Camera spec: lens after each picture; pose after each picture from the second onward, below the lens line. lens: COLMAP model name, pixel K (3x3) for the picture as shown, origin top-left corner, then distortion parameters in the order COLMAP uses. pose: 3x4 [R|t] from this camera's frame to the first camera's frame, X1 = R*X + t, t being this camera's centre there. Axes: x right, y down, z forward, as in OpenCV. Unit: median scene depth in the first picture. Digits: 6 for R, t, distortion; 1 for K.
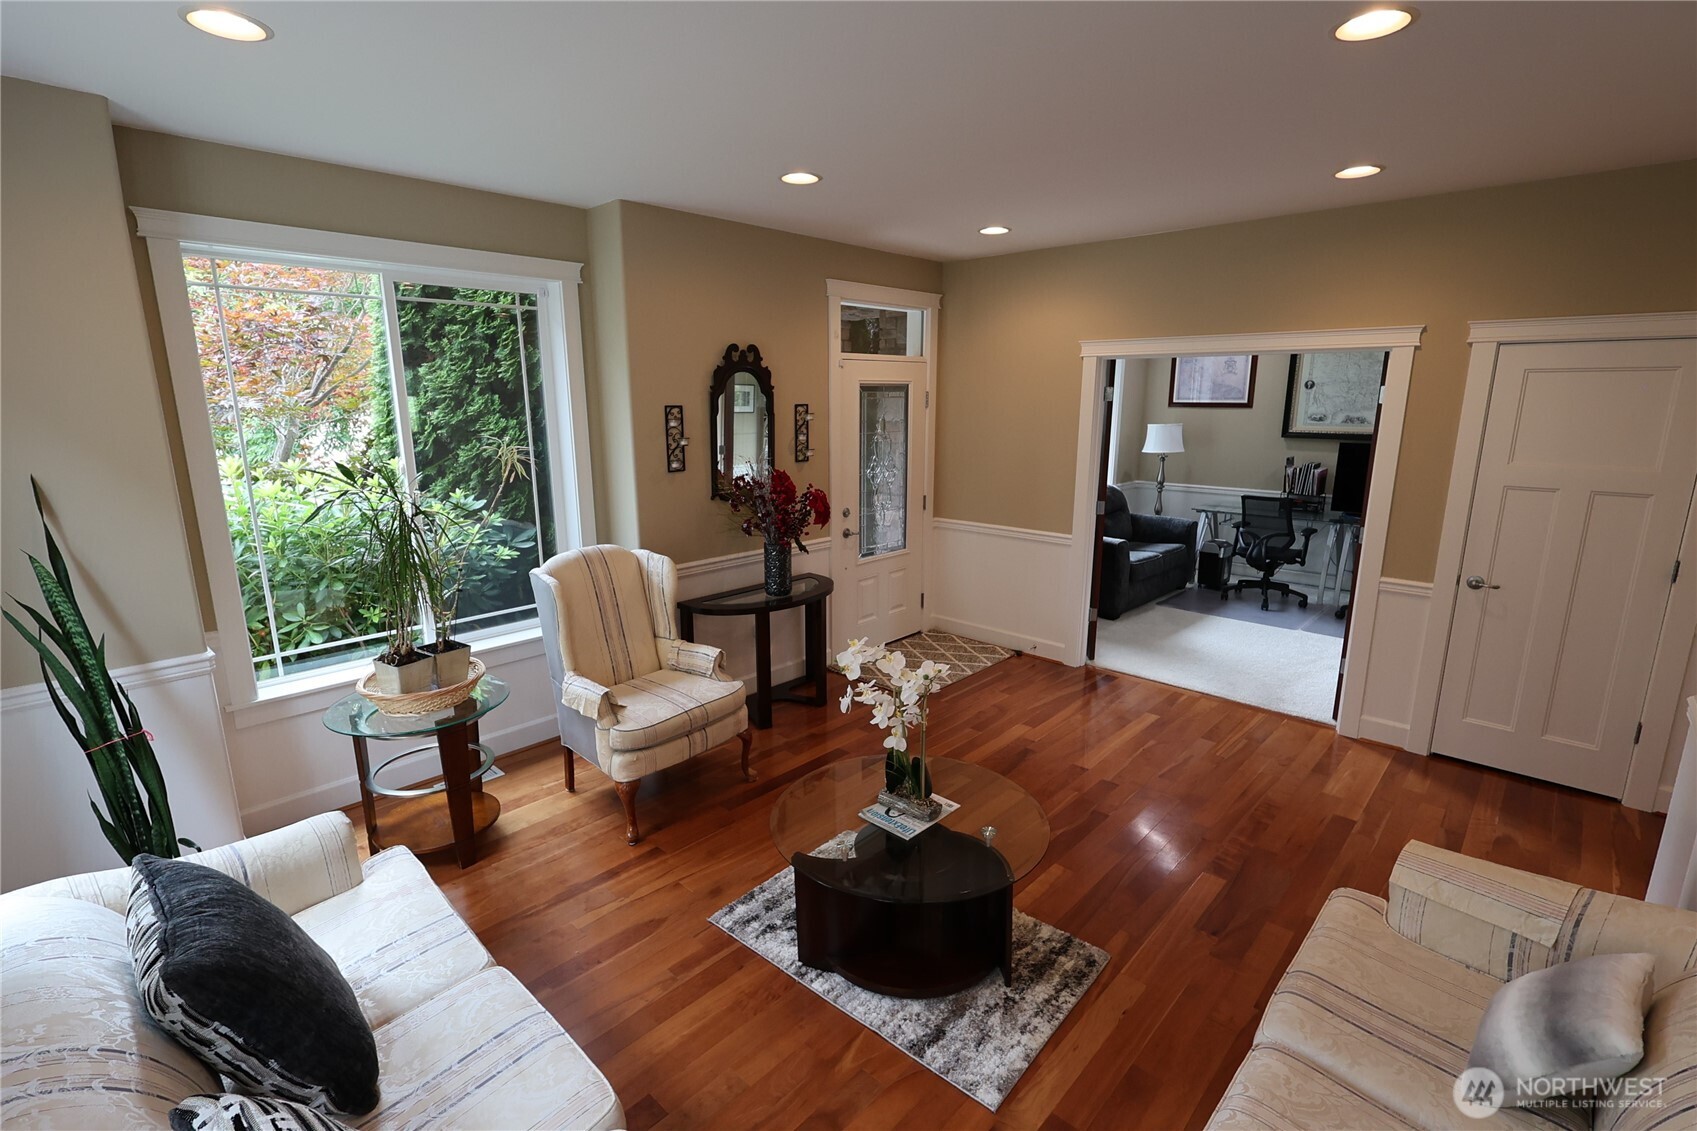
lens RADIAL K [[779.8, 0, 838.8], [0, 779.8, 563.9], [0, 0, 1]] dist [-0.007807, 0.003225]
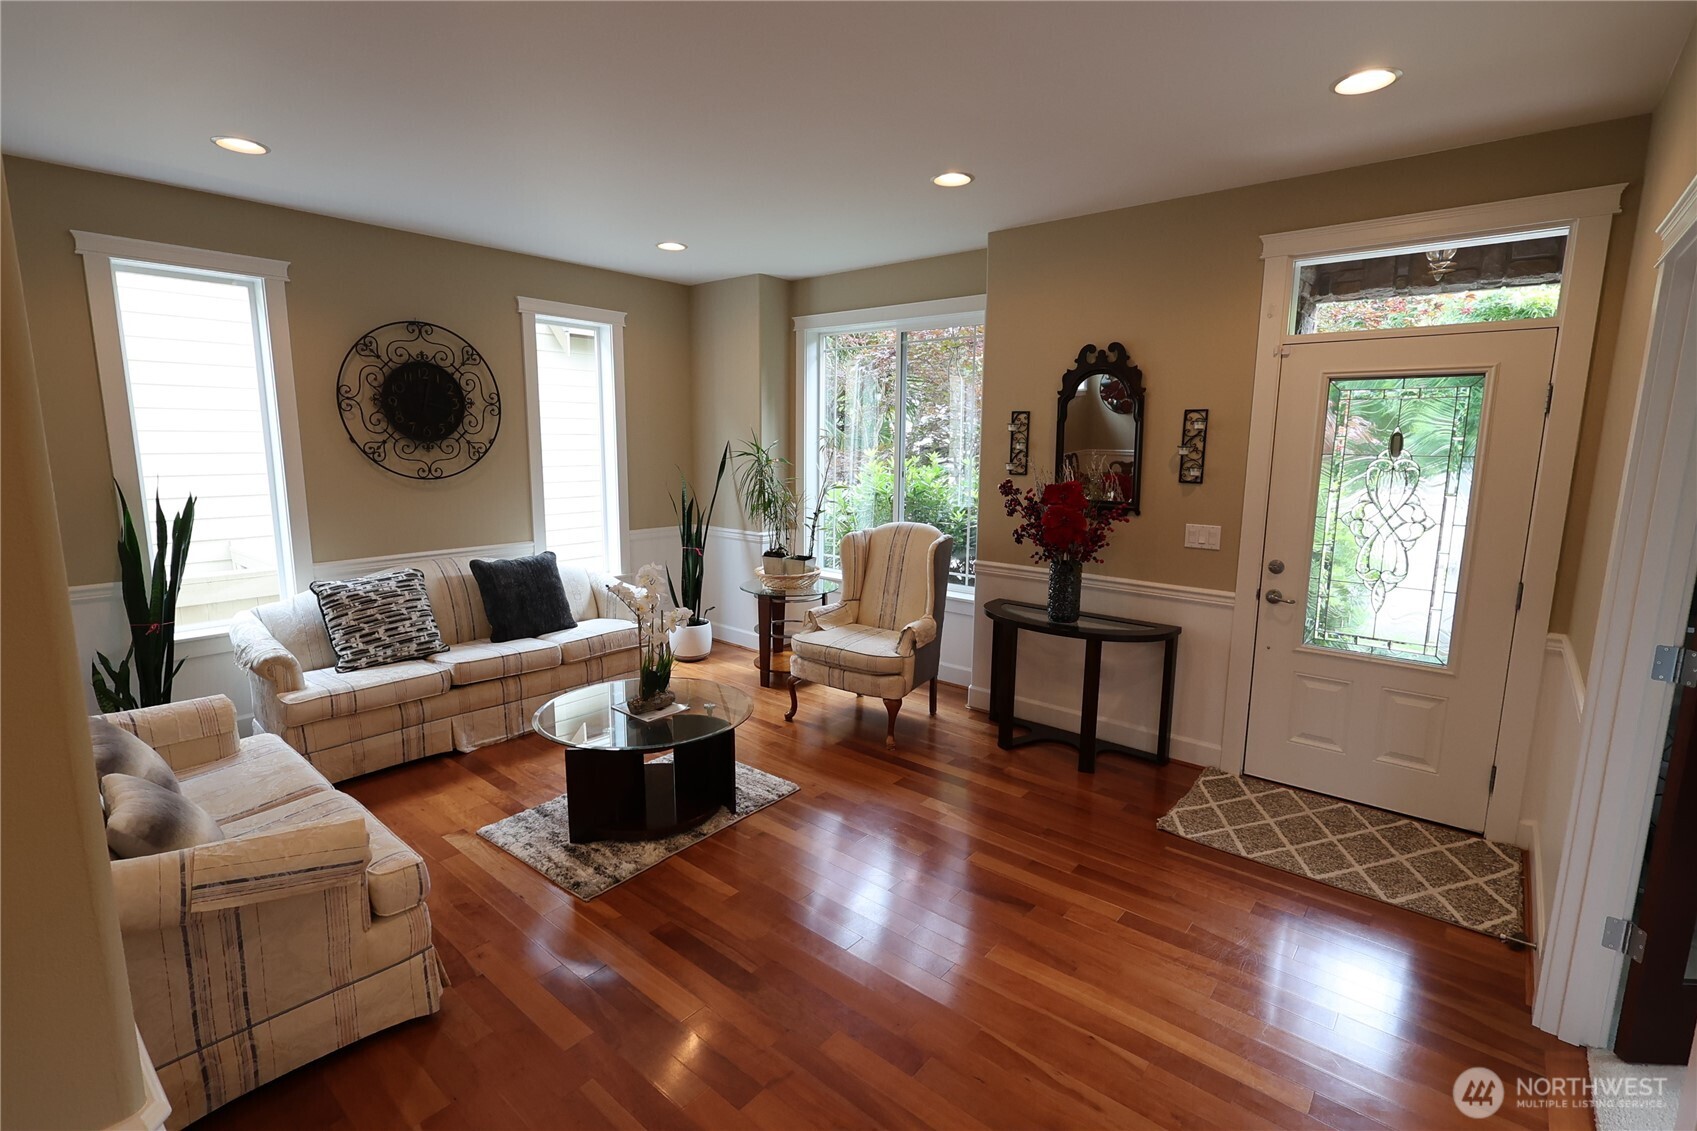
lens RADIAL K [[779.8, 0, 841.0], [0, 779.8, 562.0], [0, 0, 1]] dist [-0.007807, 0.003225]
pose [[0.055941, 0.154433, -0.986418, 0.795264], [-0.224792, 0.964548, 0.138261, -0.094448], [0.972800, 0.214005, 0.088673, 0.682013]]
